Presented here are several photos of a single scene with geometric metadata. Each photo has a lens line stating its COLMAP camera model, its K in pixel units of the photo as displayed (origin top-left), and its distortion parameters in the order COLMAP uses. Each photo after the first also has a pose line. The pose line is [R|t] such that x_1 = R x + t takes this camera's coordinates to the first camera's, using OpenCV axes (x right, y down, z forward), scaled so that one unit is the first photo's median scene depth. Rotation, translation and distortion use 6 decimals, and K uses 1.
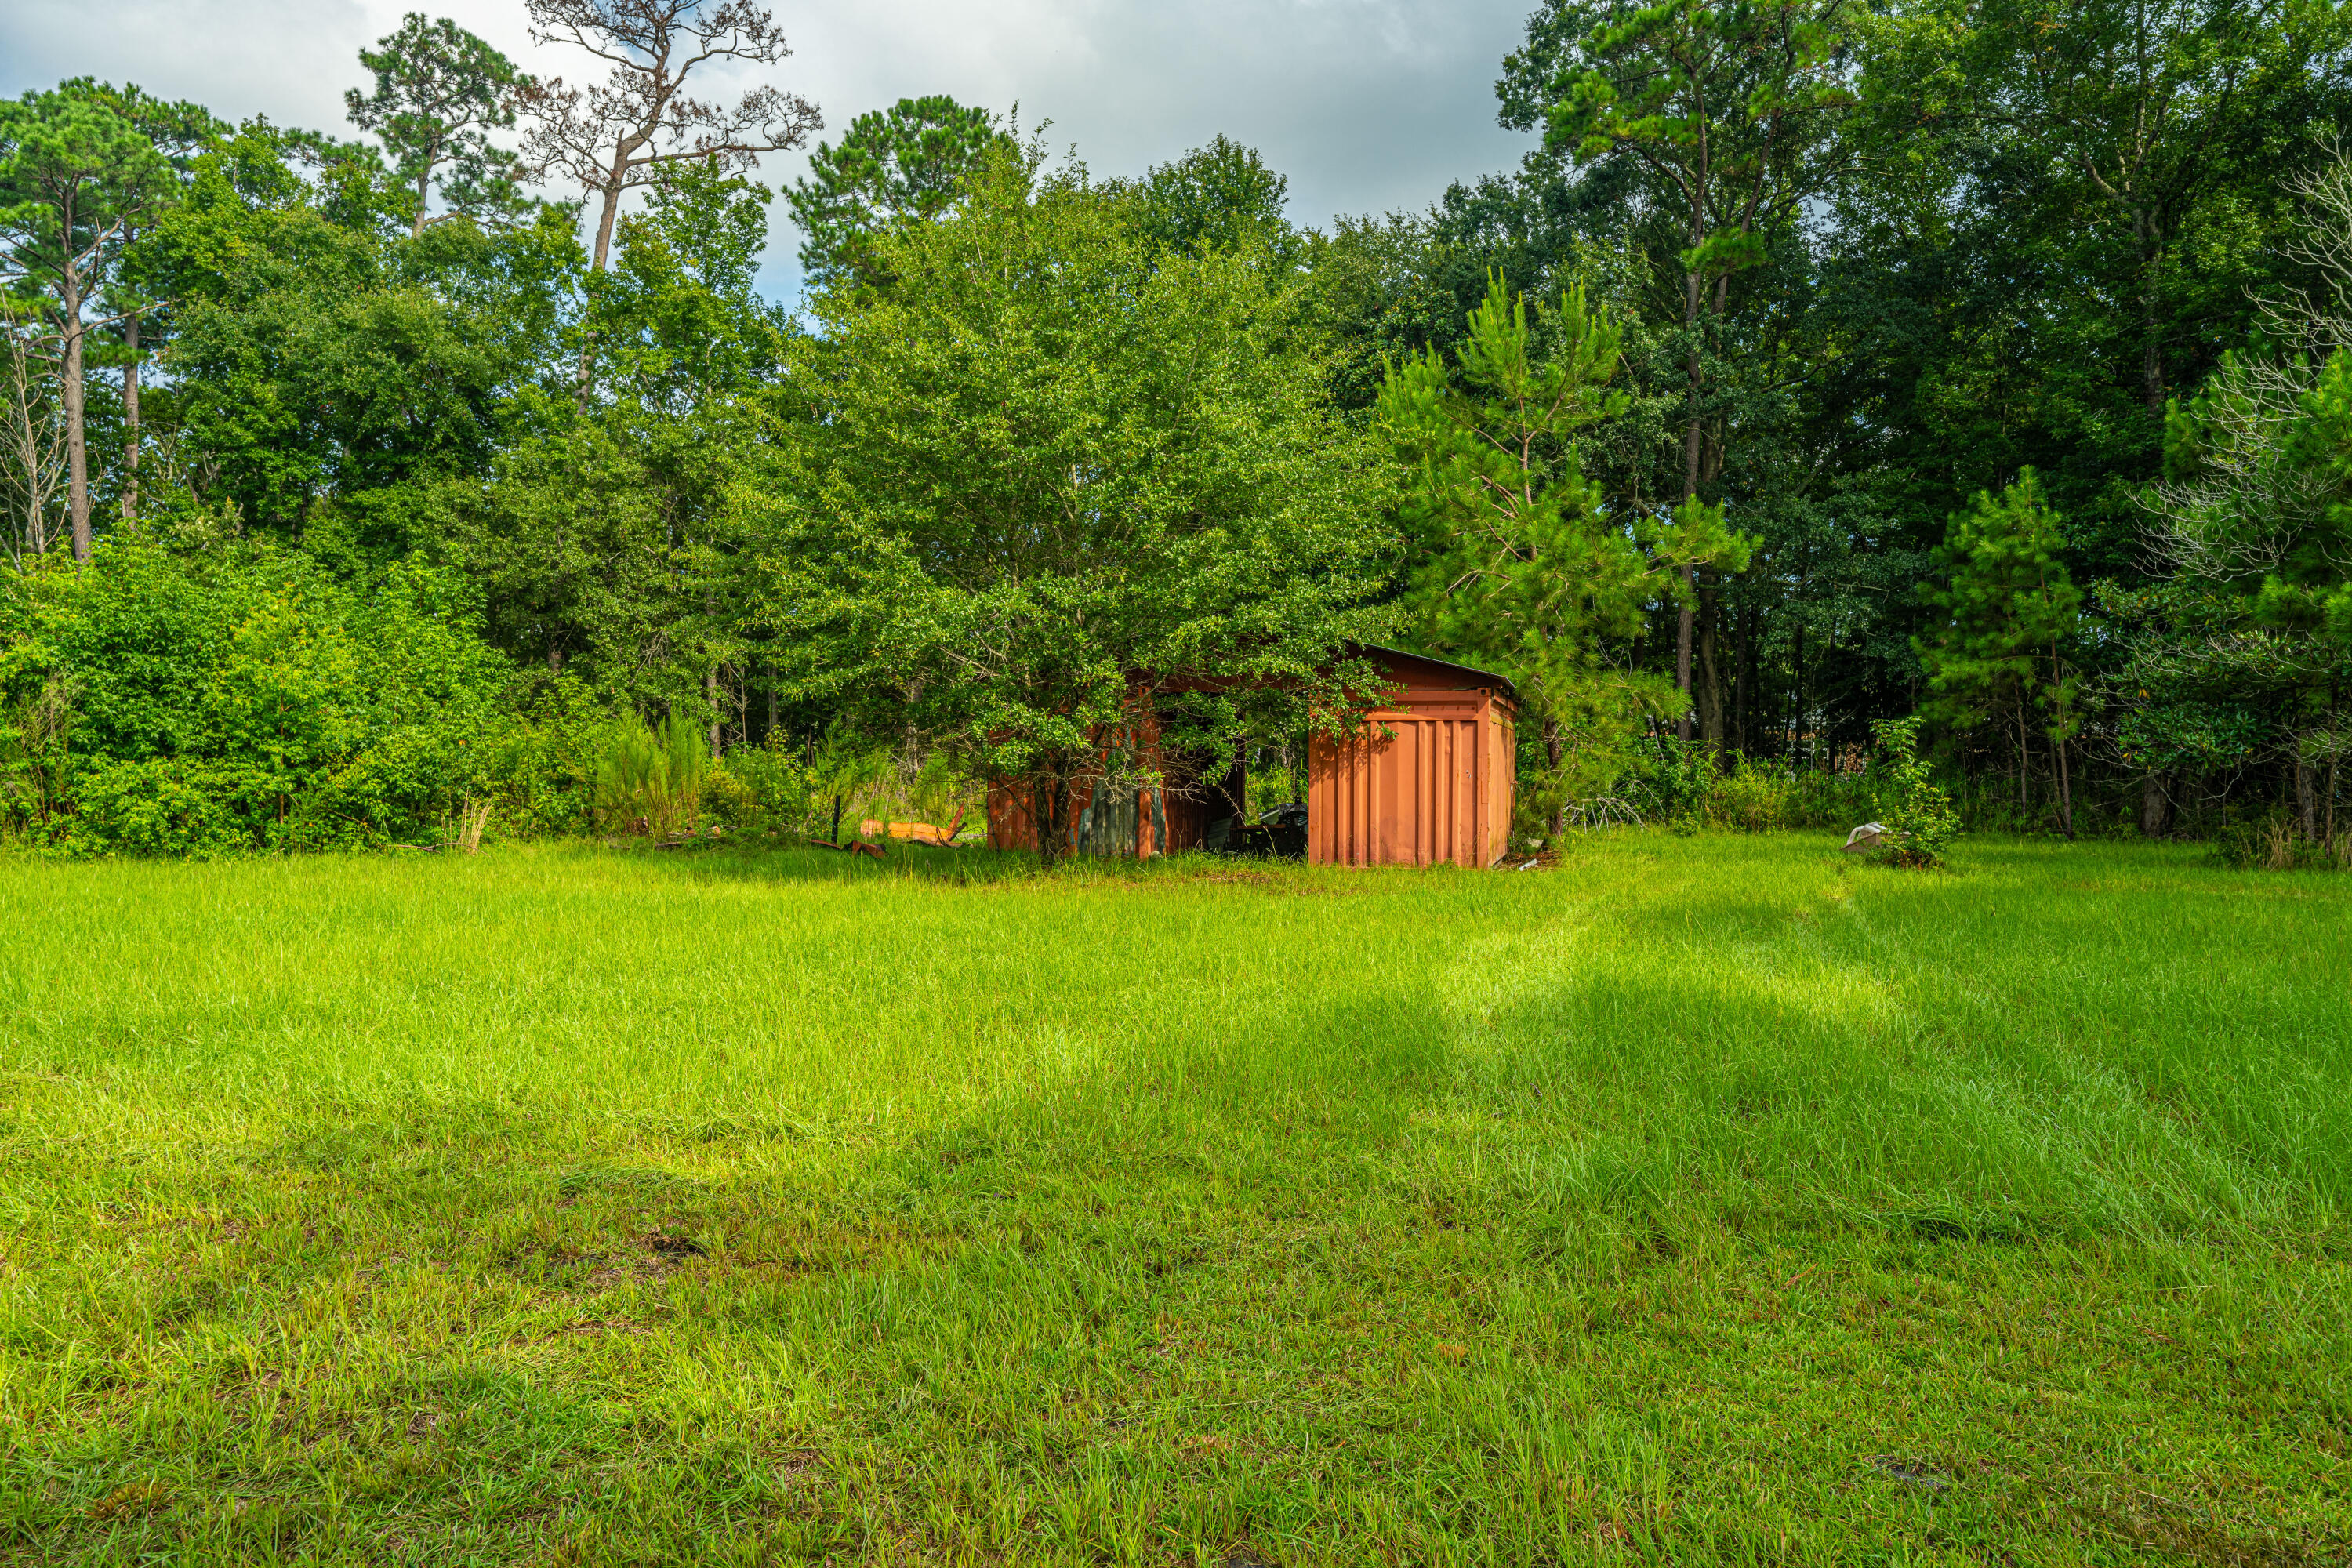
lens RADIAL K [[1672.8, 0, 1176.0], [0, 1672.8, 784.0], [0, 0, 1]] dist [-0.008566, -0.003475]
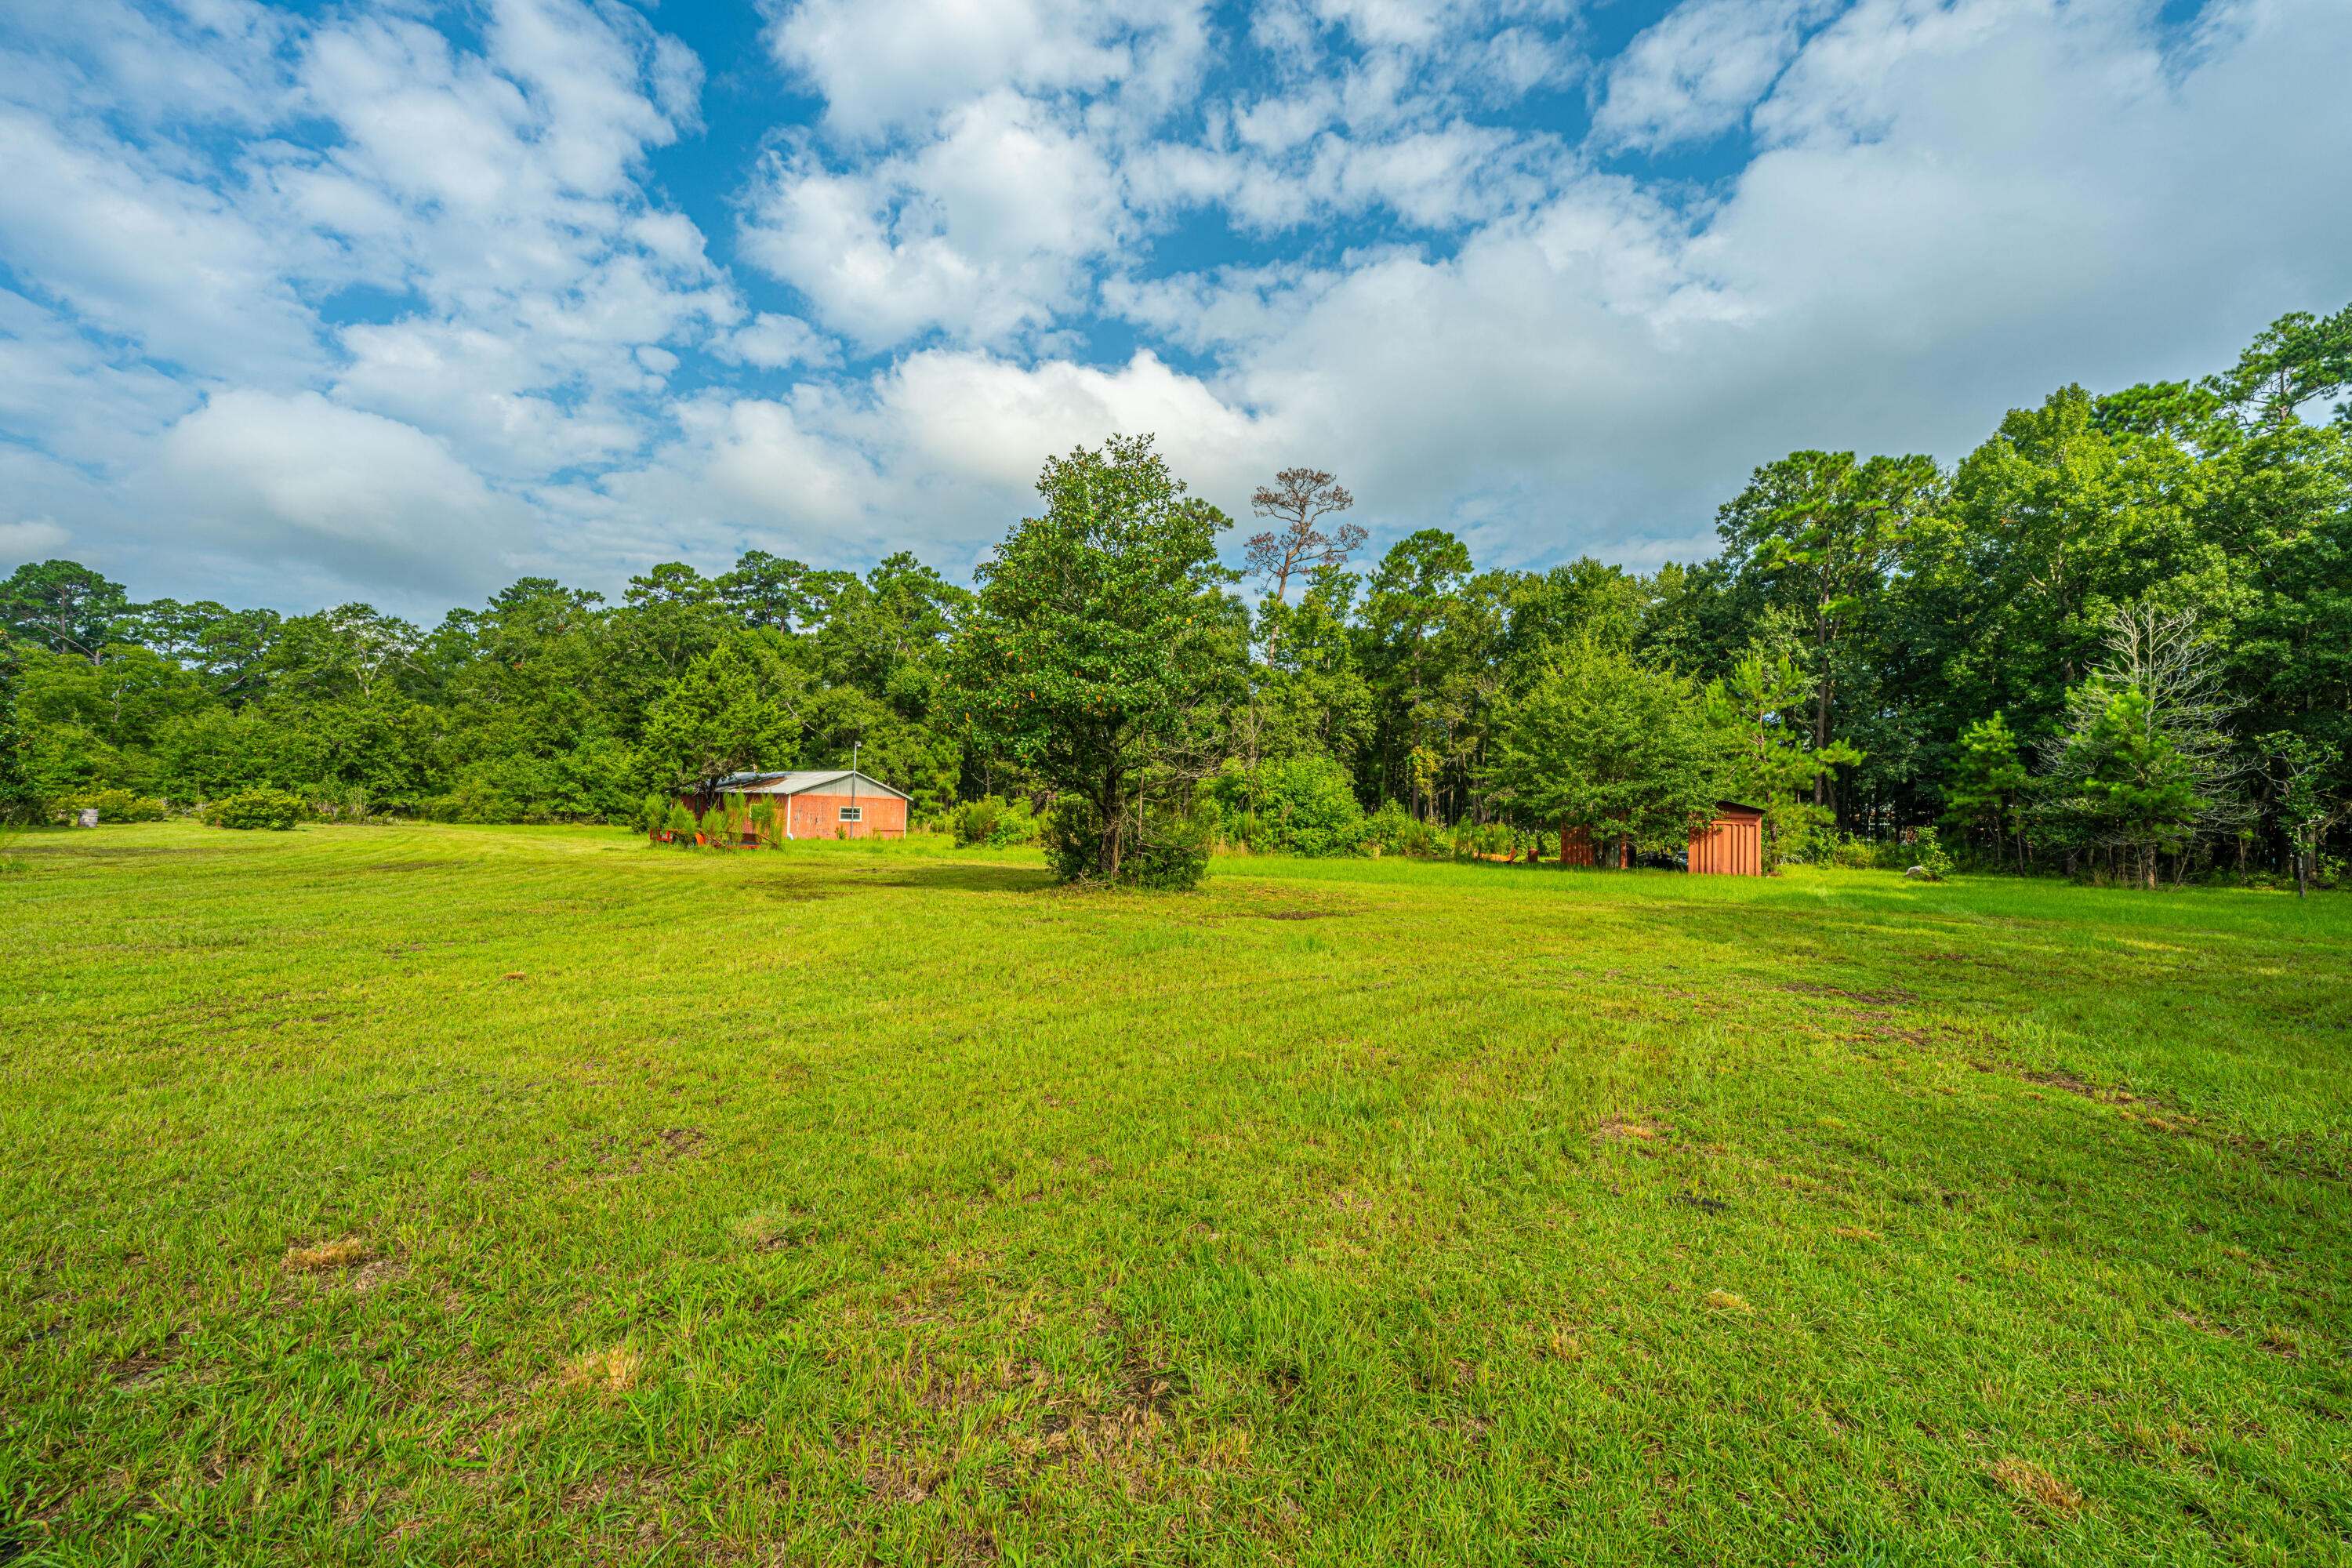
lens RADIAL K [[925.1, 0, 1209.5], [0, 925.1, 787.0], [0, 0, 1]] dist [0.000883, 0.000137]
pose [[0.964889, 0.010247, -0.262457, -0.195307], [-0.022913, 0.998713, -0.045246, -0.006016], [0.261655, 0.049671, 0.963882, -0.496387]]
